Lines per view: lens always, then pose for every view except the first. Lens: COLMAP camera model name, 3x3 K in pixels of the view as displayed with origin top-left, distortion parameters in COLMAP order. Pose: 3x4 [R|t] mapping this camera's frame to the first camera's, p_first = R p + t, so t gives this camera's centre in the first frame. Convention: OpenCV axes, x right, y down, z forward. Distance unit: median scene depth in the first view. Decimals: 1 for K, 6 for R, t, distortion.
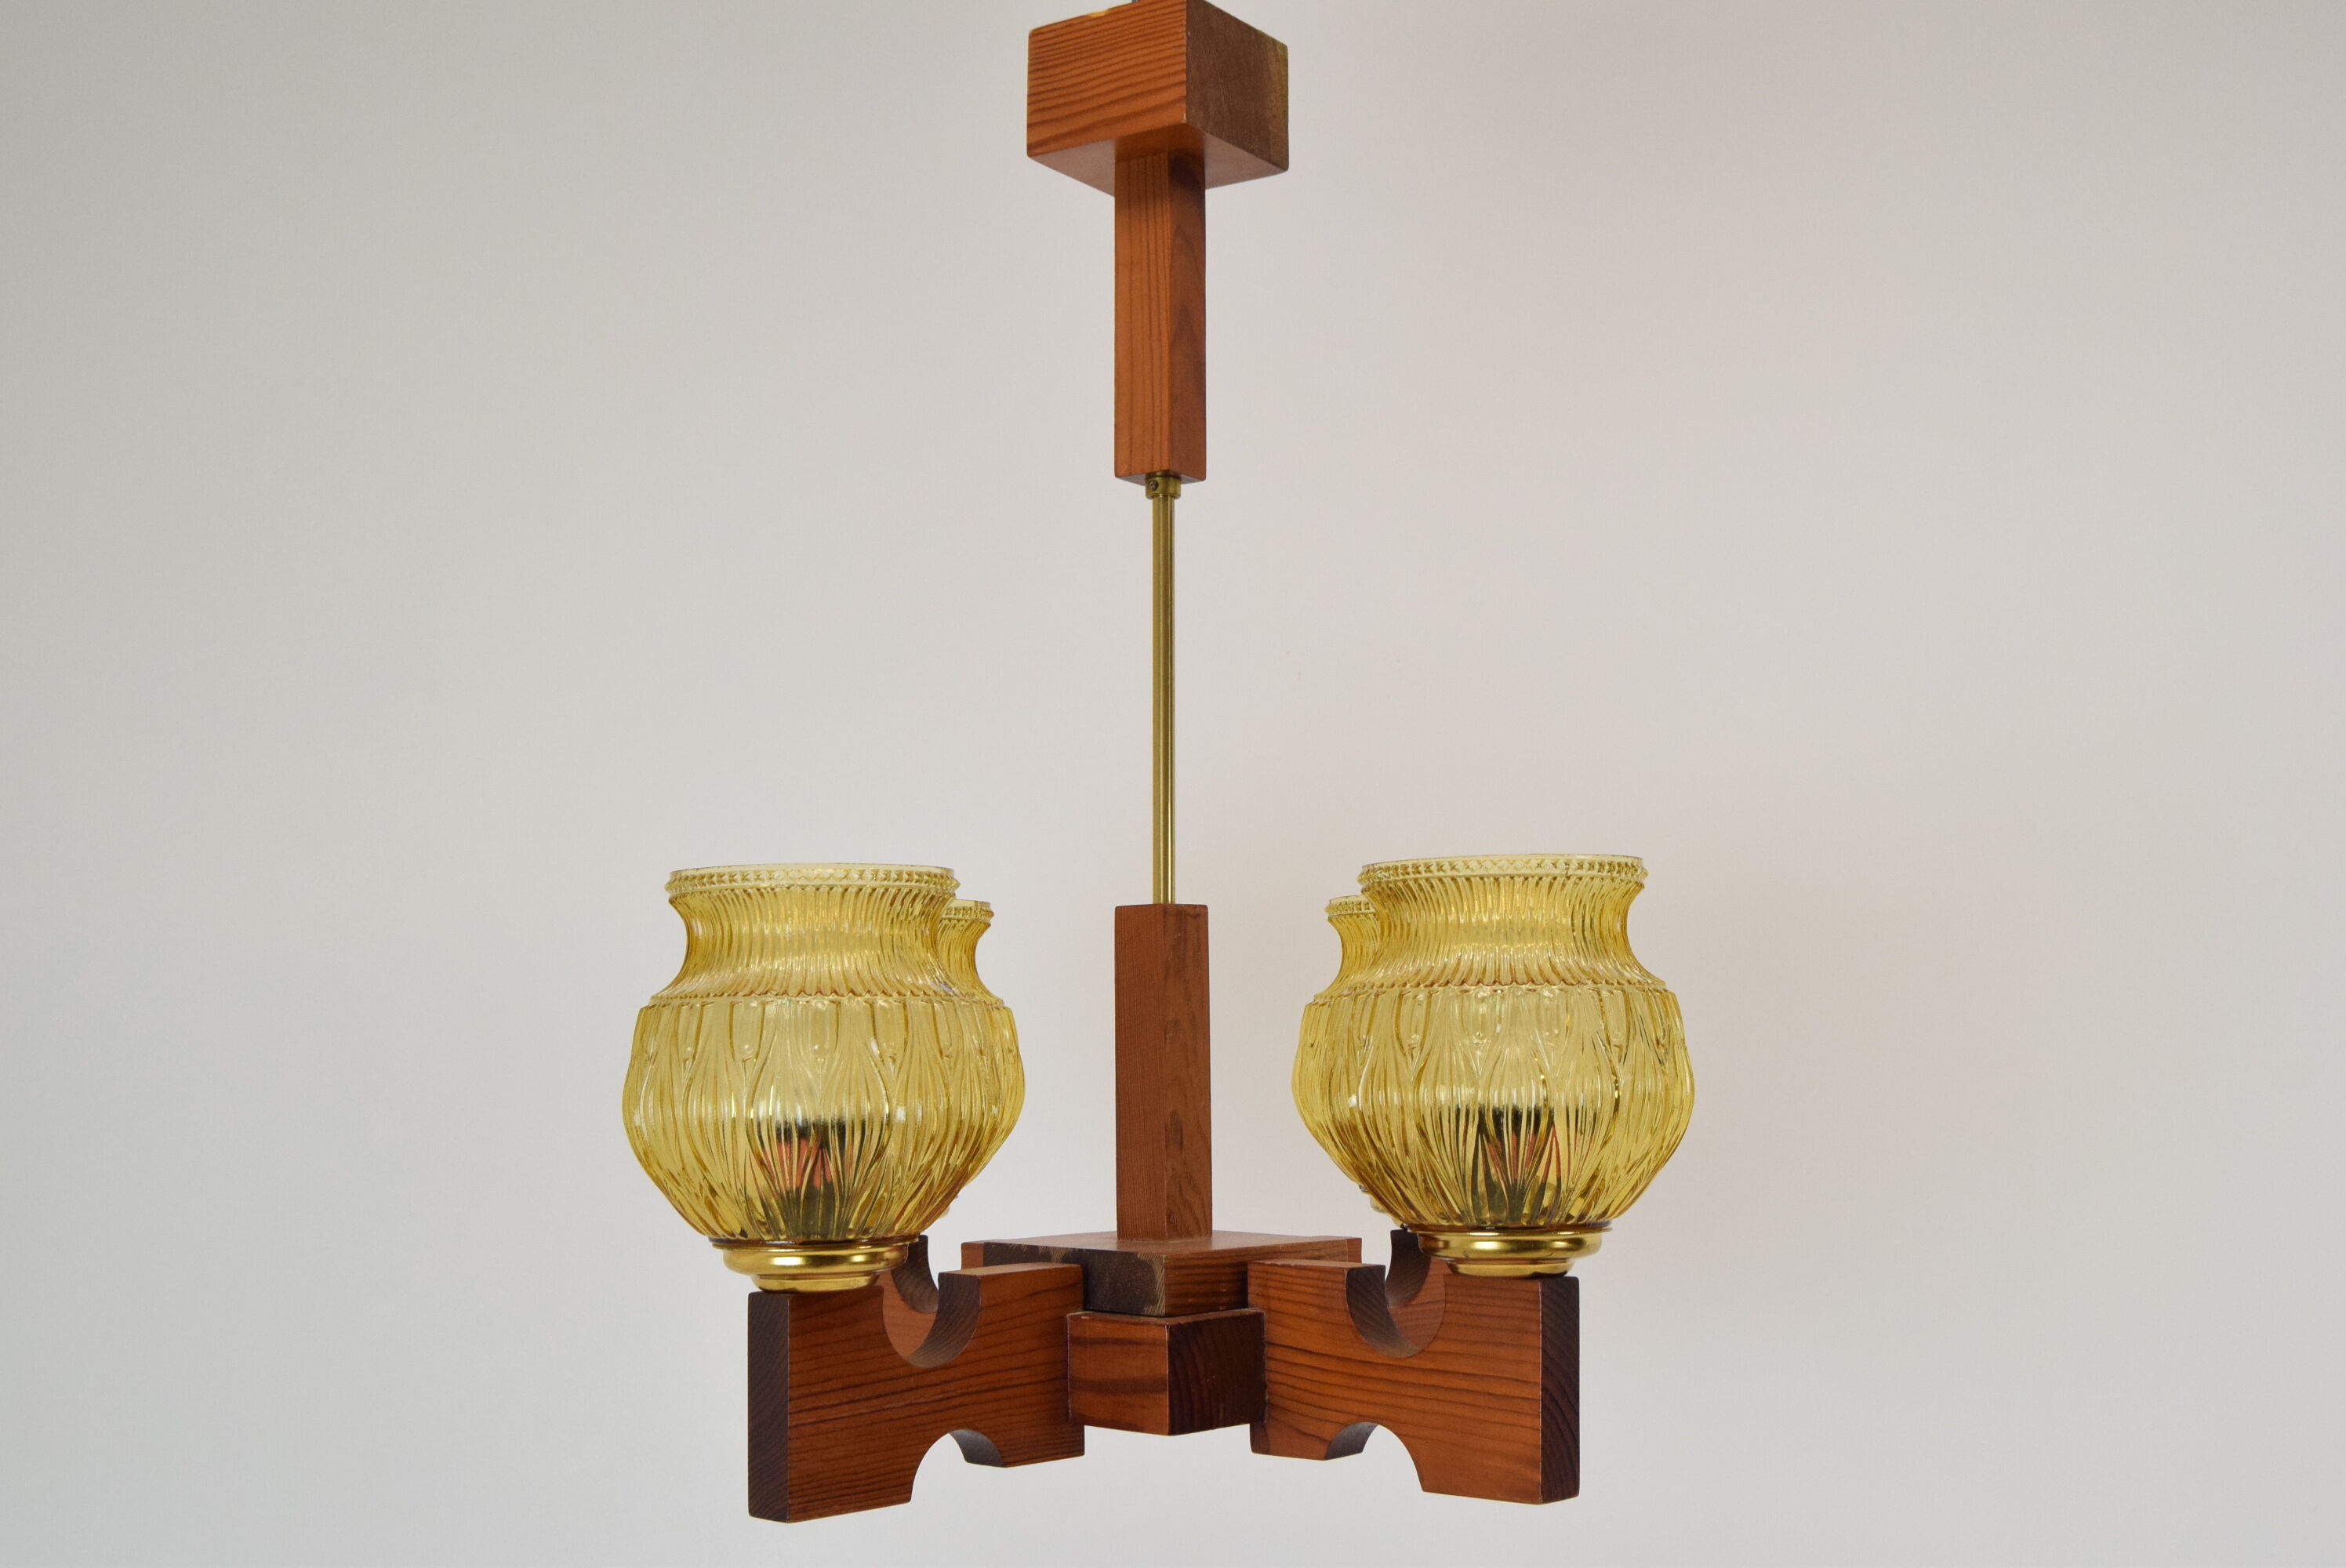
lens RADIAL K [[2768.1, 0, 1173.0], [0, 2768.1, 784.0], [0, 0, 1]] dist [0.002594, 0.006625]
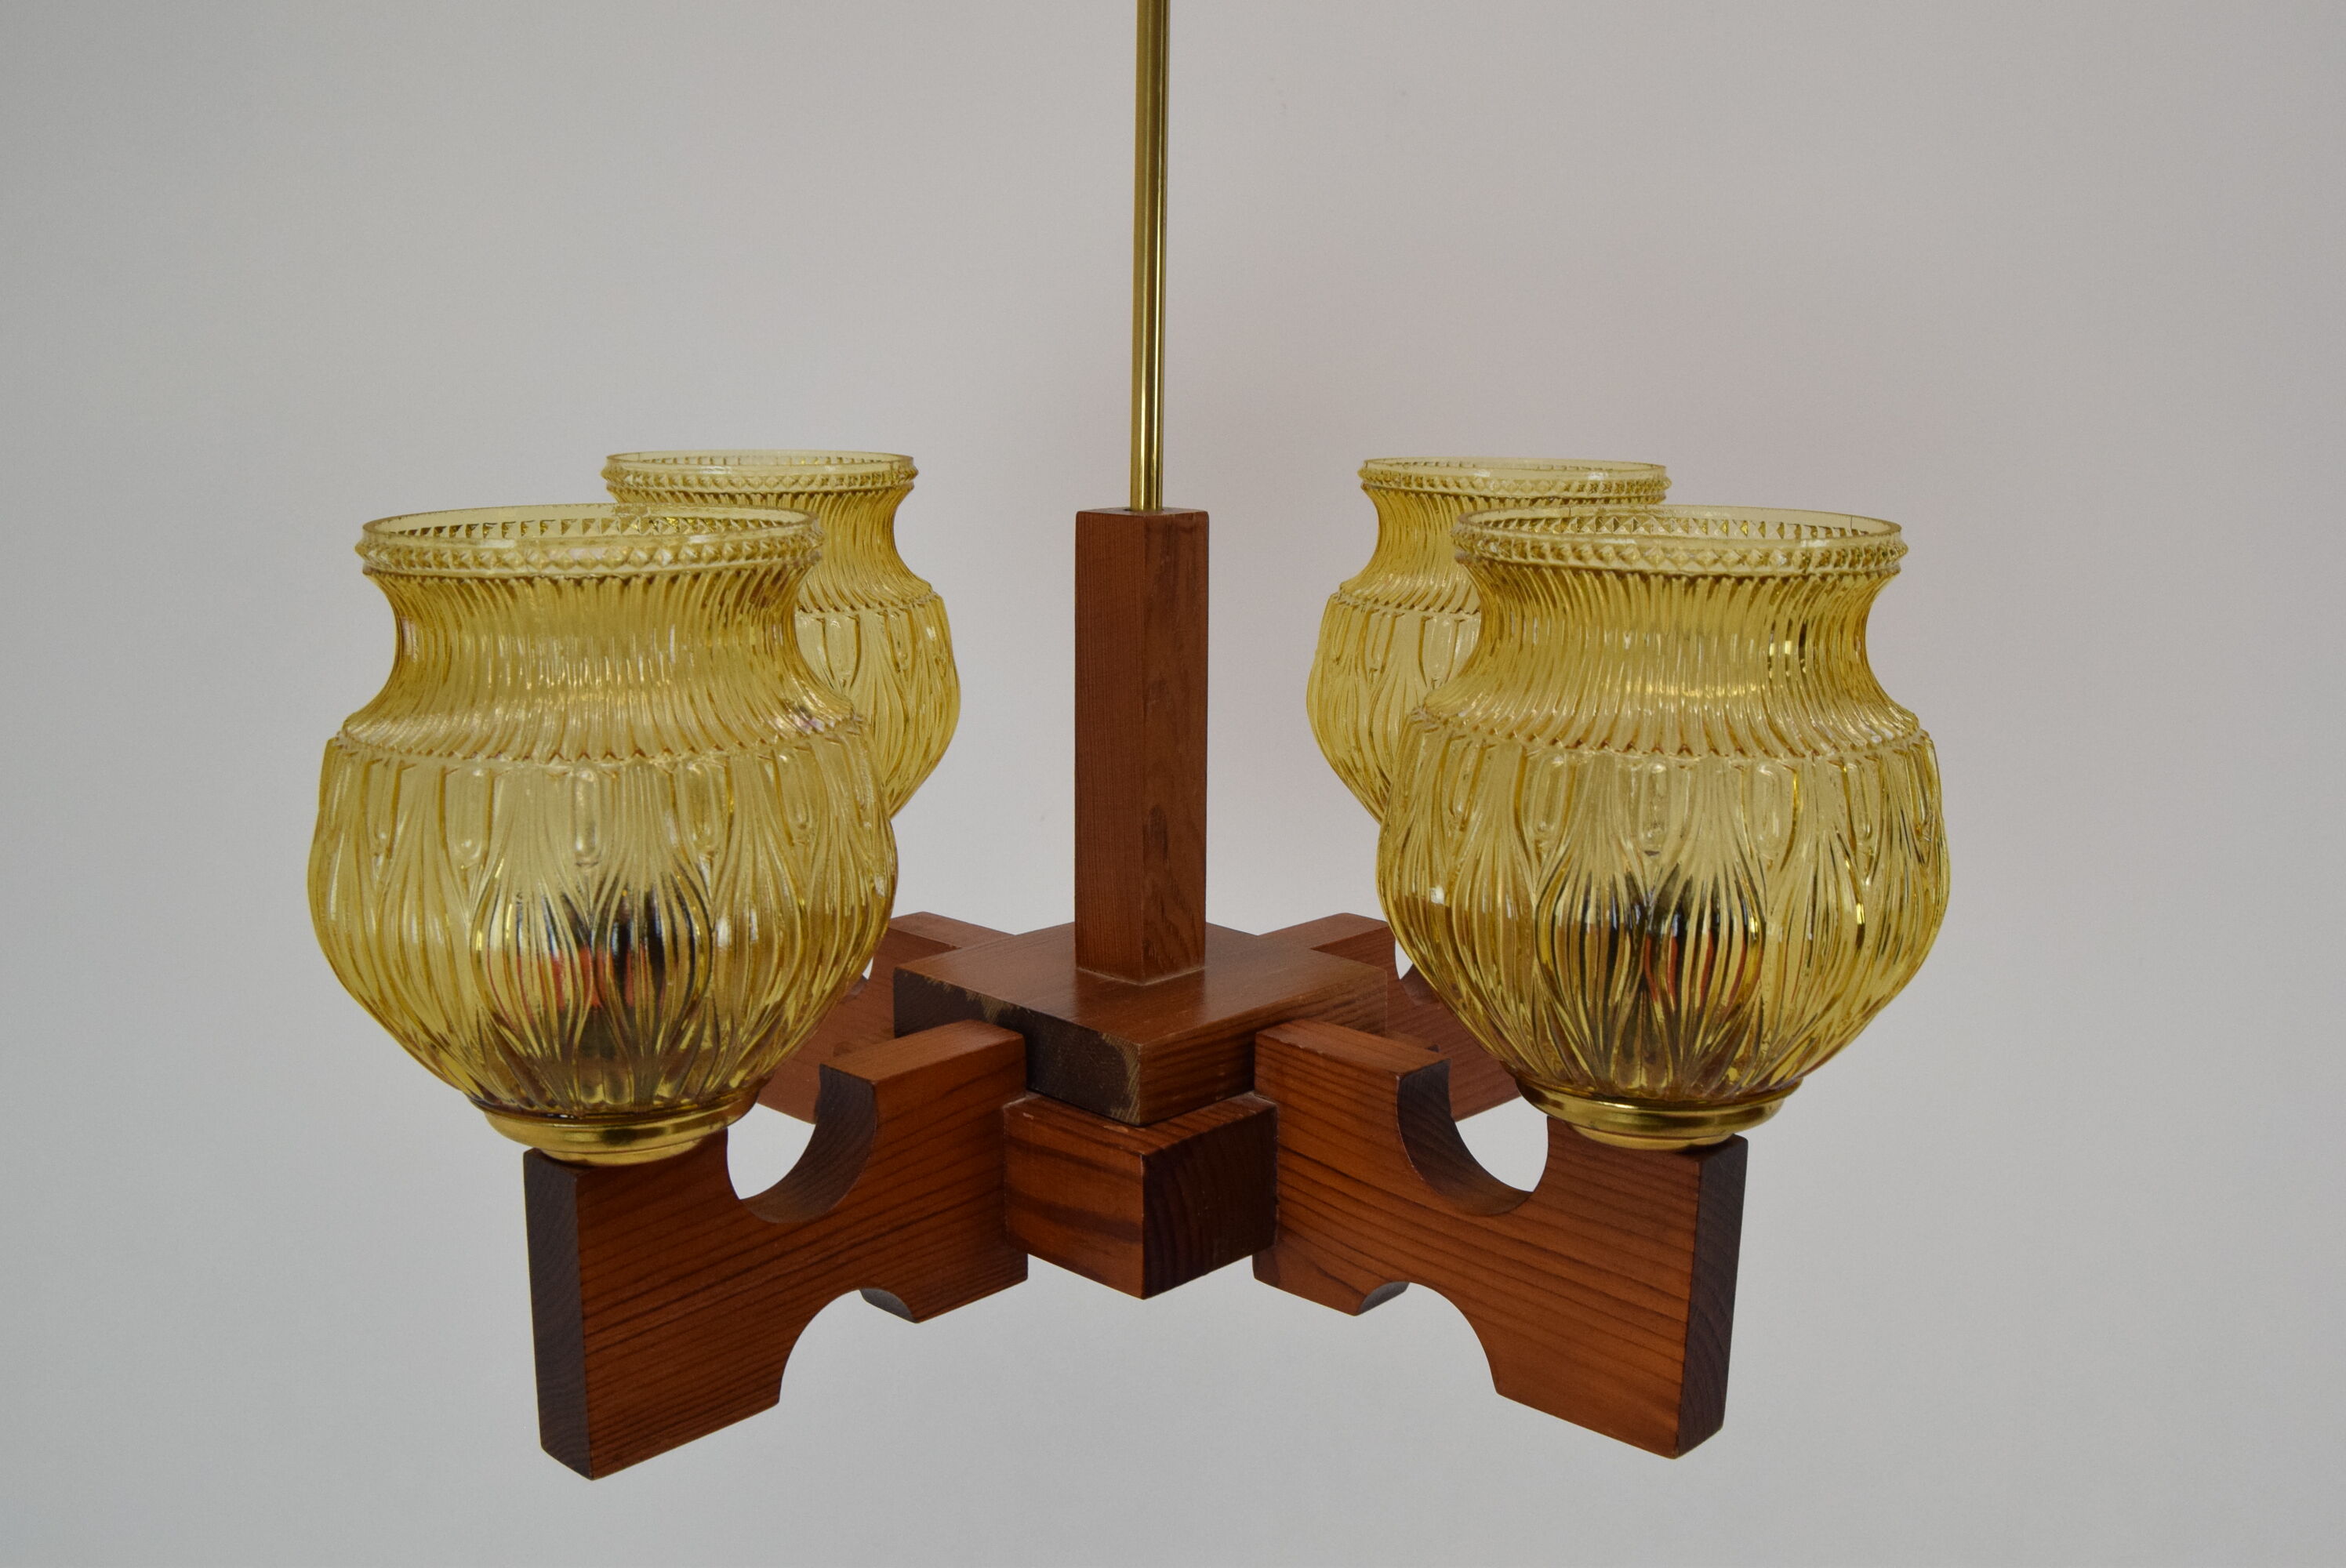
lens RADIAL K [[2252.0, 0, 1173.0], [0, 2252.0, 784.0], [0, 0, 1]] dist [-0.072184, 0.000895]
pose [[0.999746, 0.015948, 0.015925, -0.004851], [-0.019817, 0.958586, 0.284113, -0.055944], [-0.010734, -0.284356, 0.958659, 0.469565]]
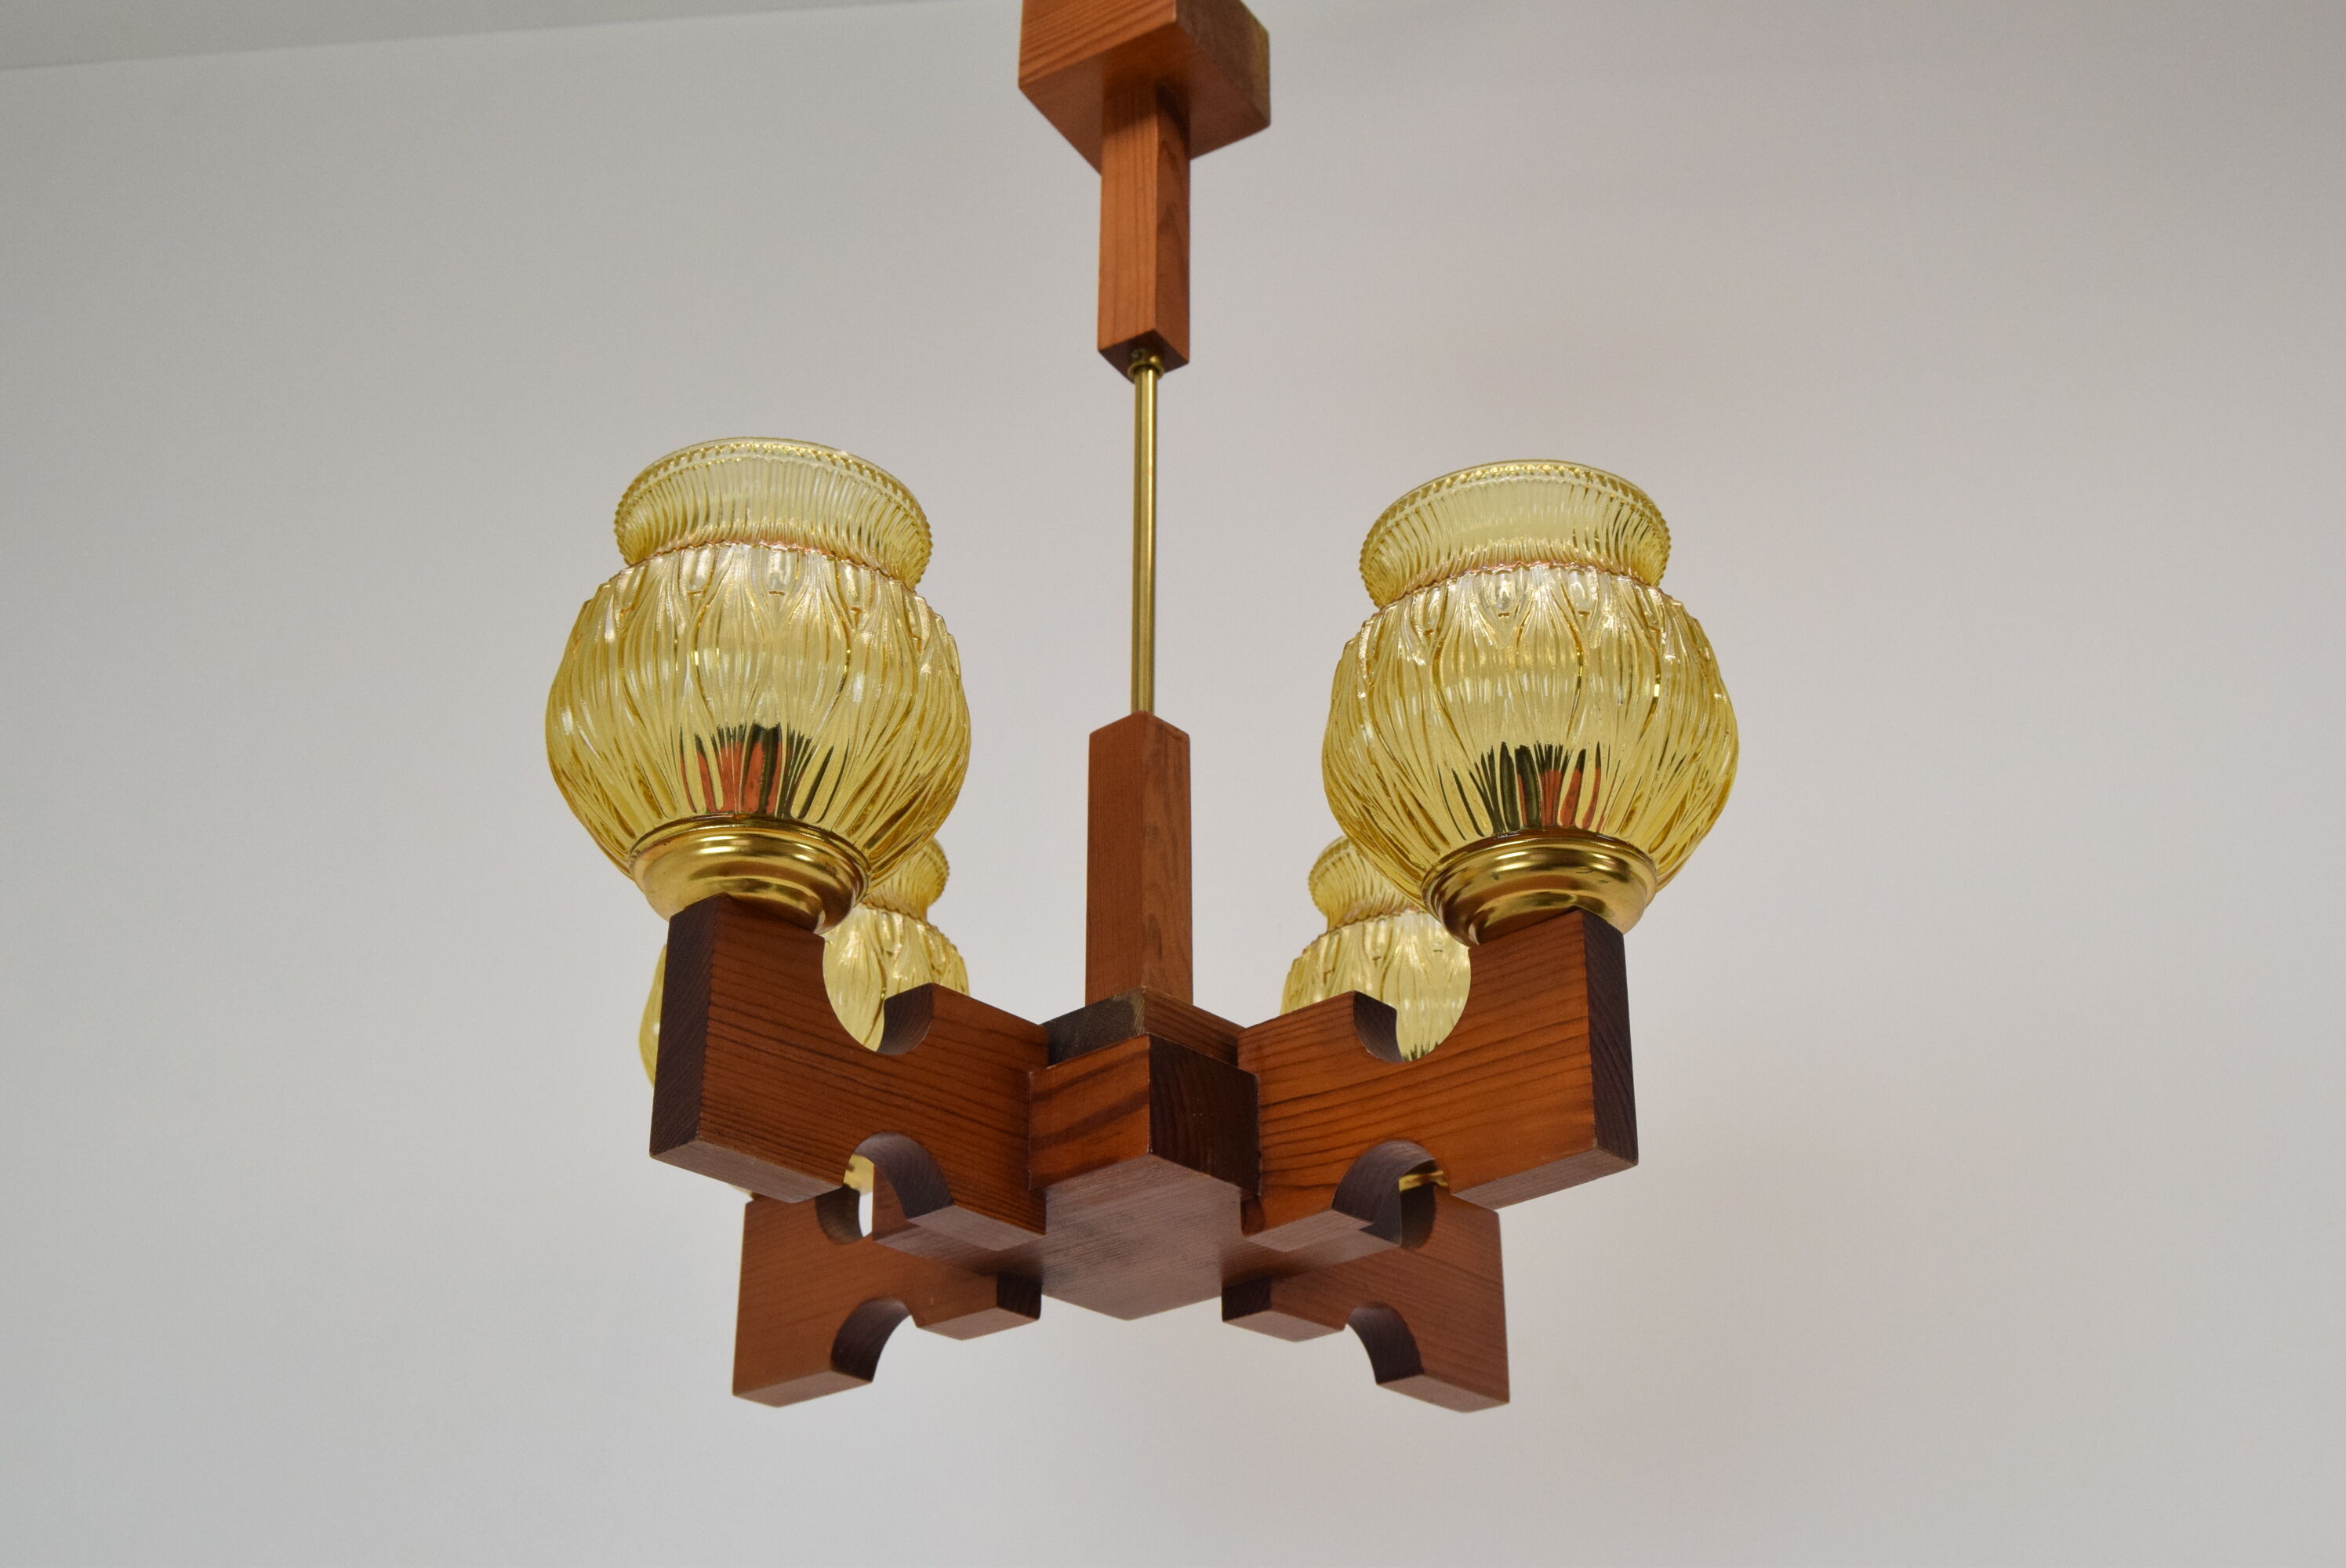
lens RADIAL K [[2708.4, 0, 1173.0], [0, 2708.4, 784.0], [0, 0, 1]] dist [-0.003031, -0.000666]
pose [[0.999387, 0.021571, 0.027566, -0.019059], [-0.009409, 0.924114, -0.382001, 0.436804], [-0.033715, 0.381508, 0.923751, 0.184913]]
